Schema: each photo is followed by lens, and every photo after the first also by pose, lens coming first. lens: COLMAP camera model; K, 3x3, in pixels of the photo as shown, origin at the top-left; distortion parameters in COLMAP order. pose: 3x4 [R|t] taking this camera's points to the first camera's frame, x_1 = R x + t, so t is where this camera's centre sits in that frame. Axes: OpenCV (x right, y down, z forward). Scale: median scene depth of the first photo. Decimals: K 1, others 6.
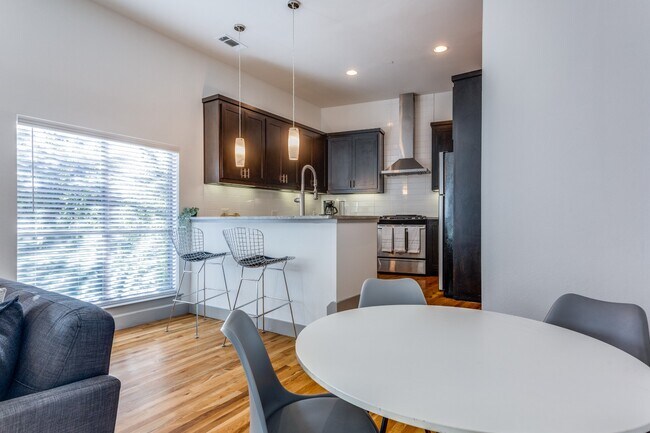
lens RADIAL K [[327.4, 0, 320.1], [0, 327.4, 218.3], [0, 0, 1]] dist [0.000480, 0.000229]
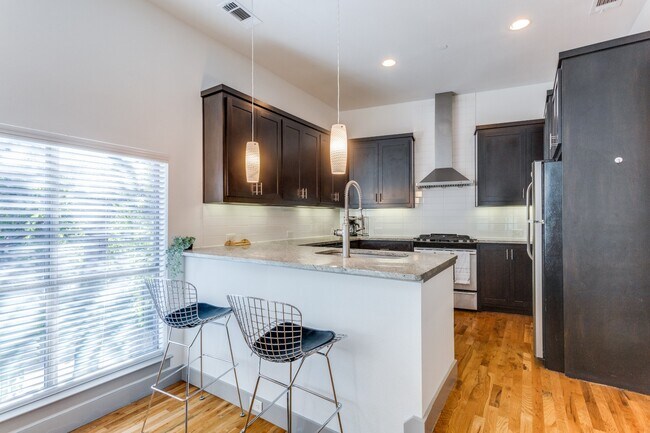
lens RADIAL K [[313.4, 0, 325.0], [0, 313.4, 216.5], [0, 0, 1]] dist [0.000816, 0.000180]
pose [[0.999920, -0.003786, 0.012080, -0.085947], [0.004051, 0.999750, -0.021982, -0.061430], [-0.011994, 0.022030, 0.999685, 0.288024]]
